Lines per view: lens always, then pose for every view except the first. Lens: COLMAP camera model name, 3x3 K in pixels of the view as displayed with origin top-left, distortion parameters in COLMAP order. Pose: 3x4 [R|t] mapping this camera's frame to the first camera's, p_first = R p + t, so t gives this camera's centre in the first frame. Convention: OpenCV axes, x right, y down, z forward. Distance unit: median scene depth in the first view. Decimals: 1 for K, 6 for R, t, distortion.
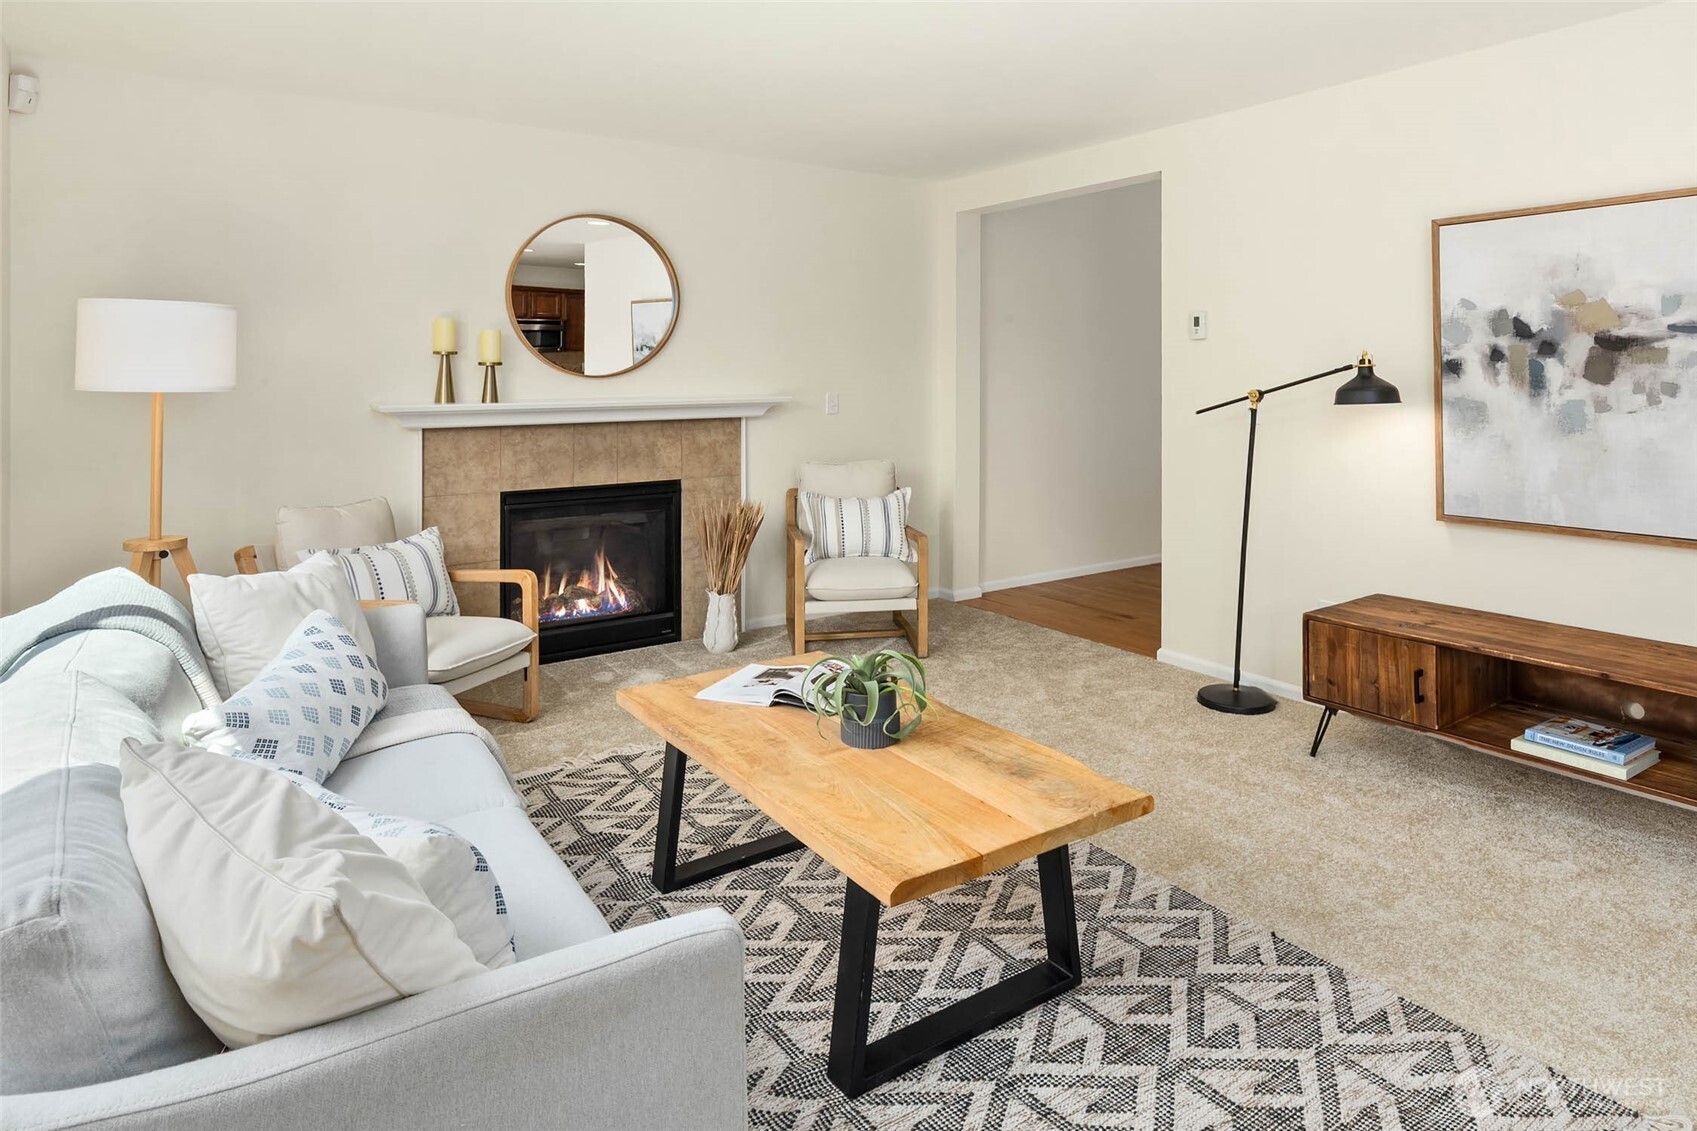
lens RADIAL K [[1040.6, 0, 993.3], [0, 1040.6, 367.0], [0, 0, 1]] dist [0.013505, -0.004302]
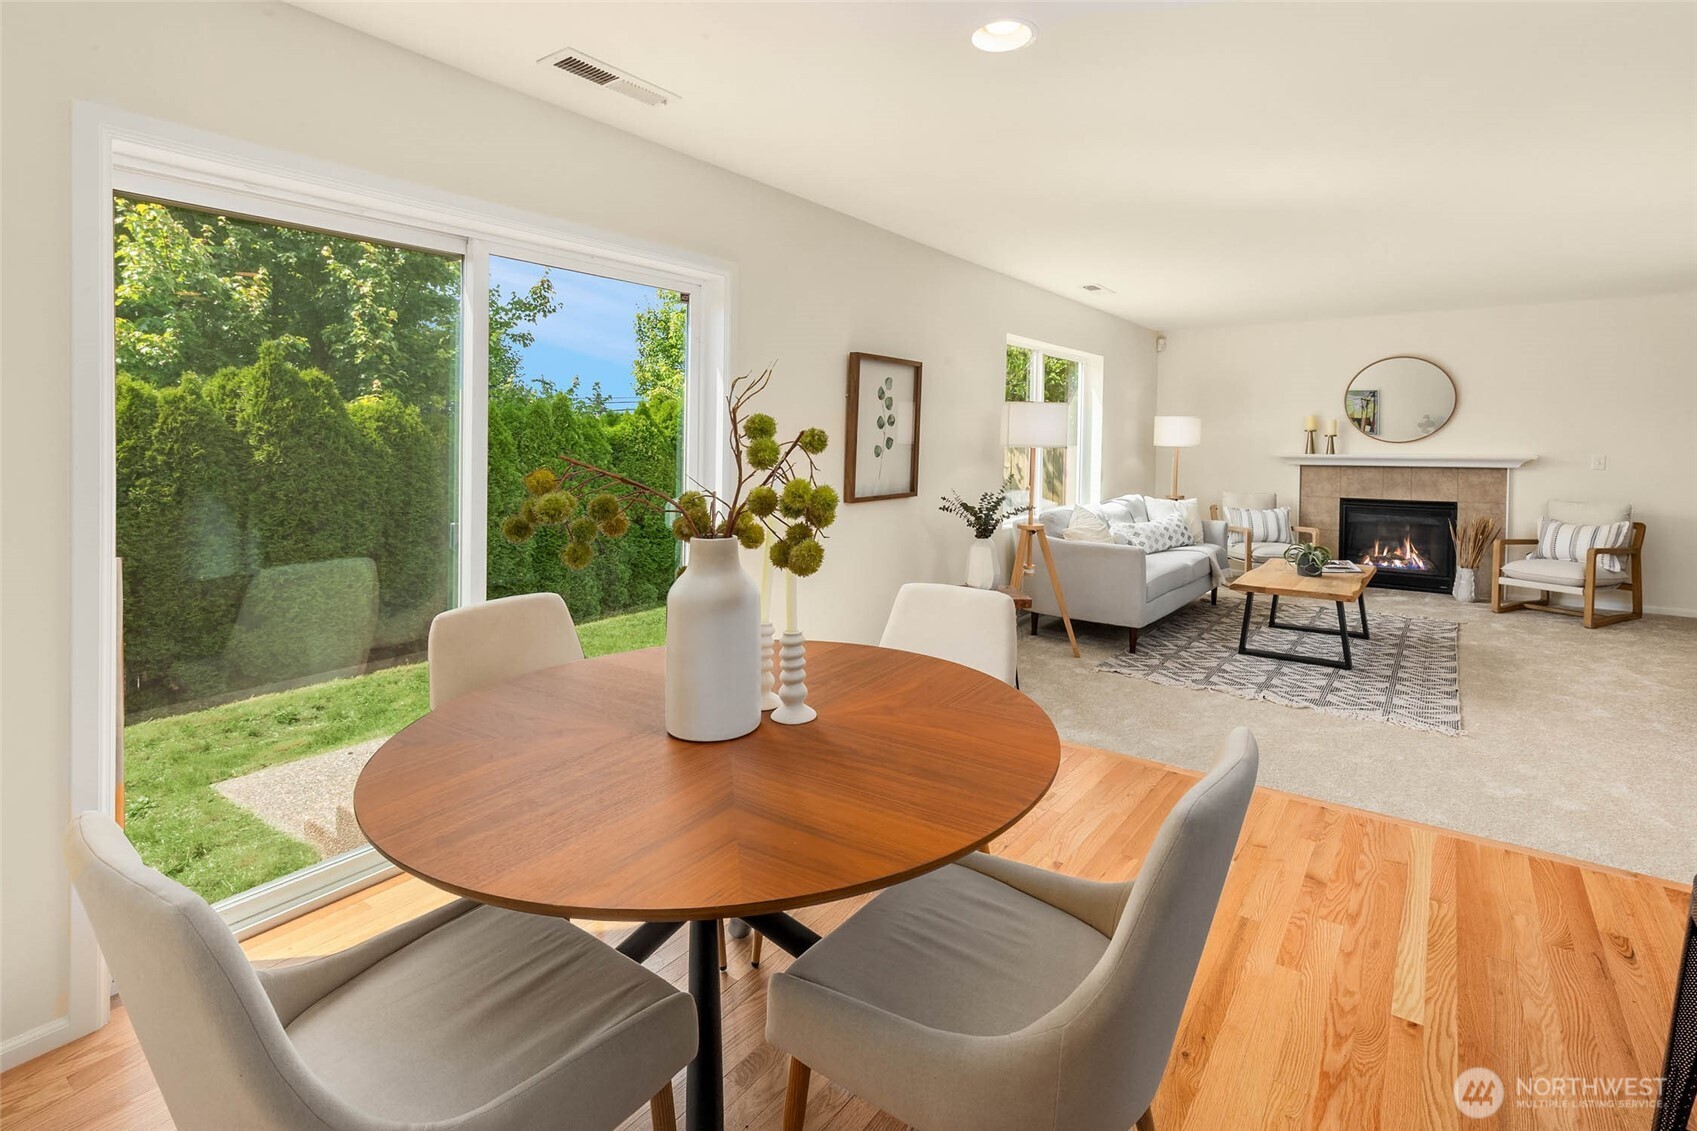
lens RADIAL K [[786.5, 0, 775.3], [0, 786.5, 465.8], [0, 0, 1]] dist [0.018408, -0.006402]
pose [[0.191985, 0.038142, -0.980656, 0.878266], [0.004300, 0.999202, 0.039705, -0.010668], [0.981388, -0.011839, 0.191668, -0.410865]]
